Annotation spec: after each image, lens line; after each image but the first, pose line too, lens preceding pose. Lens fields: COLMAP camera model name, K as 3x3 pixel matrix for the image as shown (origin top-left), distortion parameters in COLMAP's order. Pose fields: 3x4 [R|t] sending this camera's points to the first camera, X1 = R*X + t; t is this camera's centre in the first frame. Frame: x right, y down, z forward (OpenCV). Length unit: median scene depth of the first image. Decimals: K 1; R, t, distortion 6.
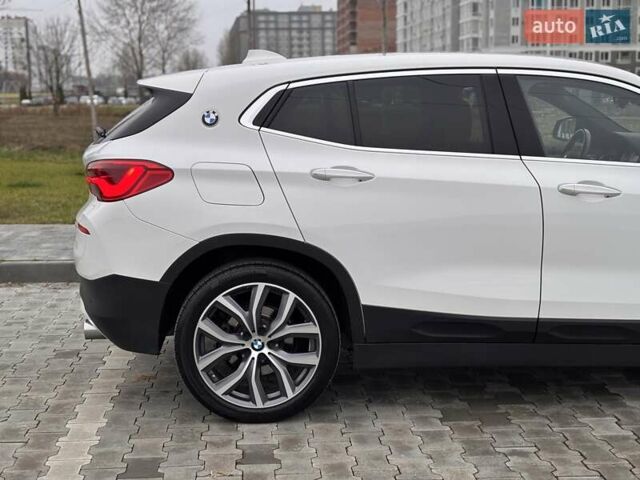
lens RADIAL K [[951.7, 0, 295.5], [0, 951.7, 257.0], [0, 0, 1]] dist [0.092120, 0.000000]
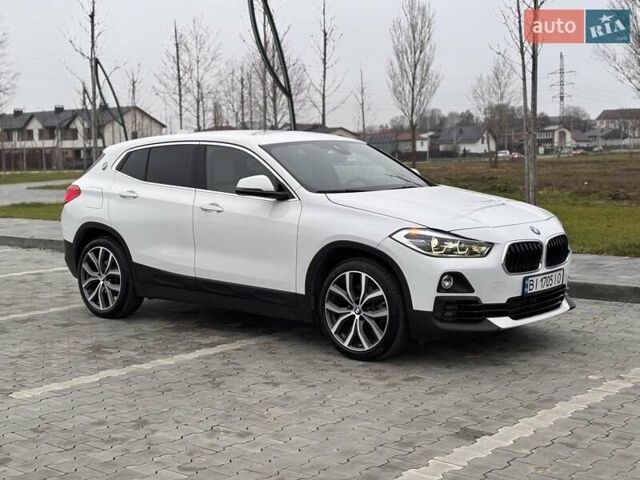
lens RADIAL K [[951.7, 0, 317.6], [0, 951.7, 252.2], [0, 0, 1]] dist [0.092120, 0.000000]
pose [[0.729306, 0.067558, -0.680844, 0.082912], [-0.103368, 0.994570, -0.012038, 0.000721], [0.676334, 0.079157, 0.732330, -0.008804]]
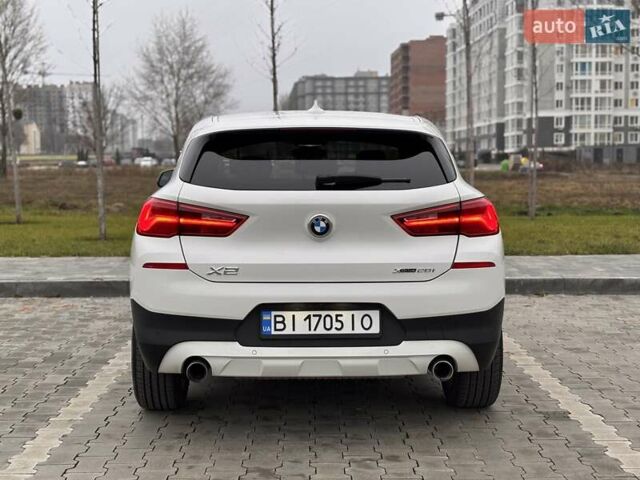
lens RADIAL K [[951.7, 0, 313.3], [0, 951.7, 246.4], [0, 0, 1]] dist [0.092120, 0.000000]
pose [[0.998820, 0.006564, -0.048129, 0.038389], [-0.010142, 0.997170, -0.074491, 0.004088], [0.047504, 0.074891, 0.996060, -0.020755]]
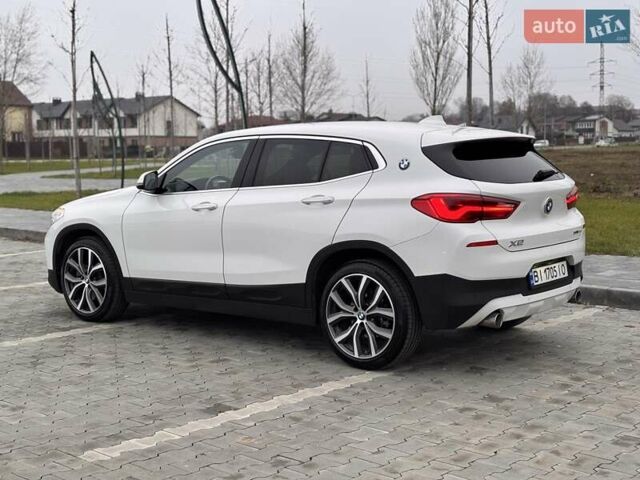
lens RADIAL K [[951.7, 0, 323.6], [0, 951.7, 252.1], [0, 0, 1]] dist [0.092120, 0.000000]
pose [[0.701604, 0.080862, -0.707964, 0.100505], [-0.111042, 0.993810, 0.003467, -0.001471], [0.703862, 0.076181, 0.706240, -0.000283]]
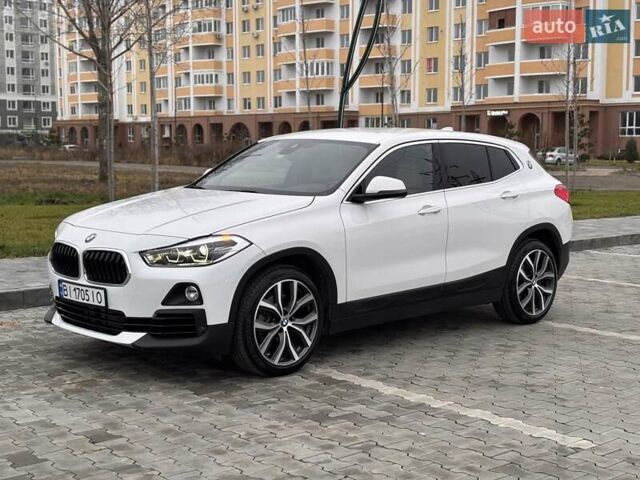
lens RADIAL K [[951.7, 0, 324.0], [0, 951.7, 243.7], [0, 0, 1]] dist [0.092120, 0.000000]
pose [[0.790297, -0.044345, 0.611117, -0.026108], [0.080709, 0.996221, -0.032083, 0.000899], [-0.607385, 0.074678, 0.790889, -0.009150]]
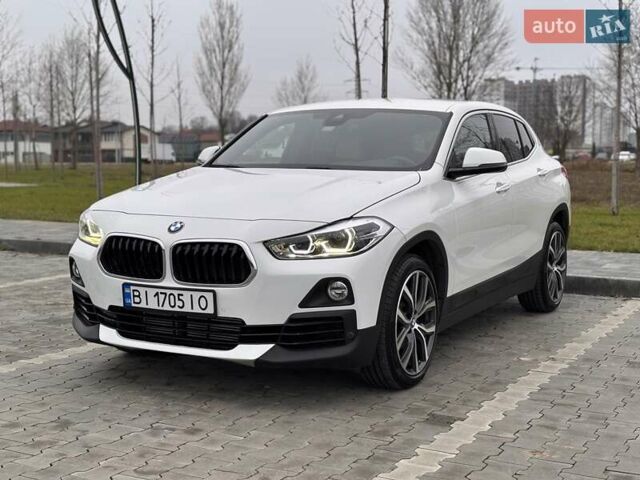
lens RADIAL K [[951.7, 0, 319.8], [0, 951.7, 256.1], [0, 0, 1]] dist [0.092120, 0.000000]
pose [[0.857020, 0.067598, -0.510831, 0.071763], [-0.097574, 0.994712, -0.032069, 0.003280], [0.505961, 0.077327, 0.859083, -0.009328]]
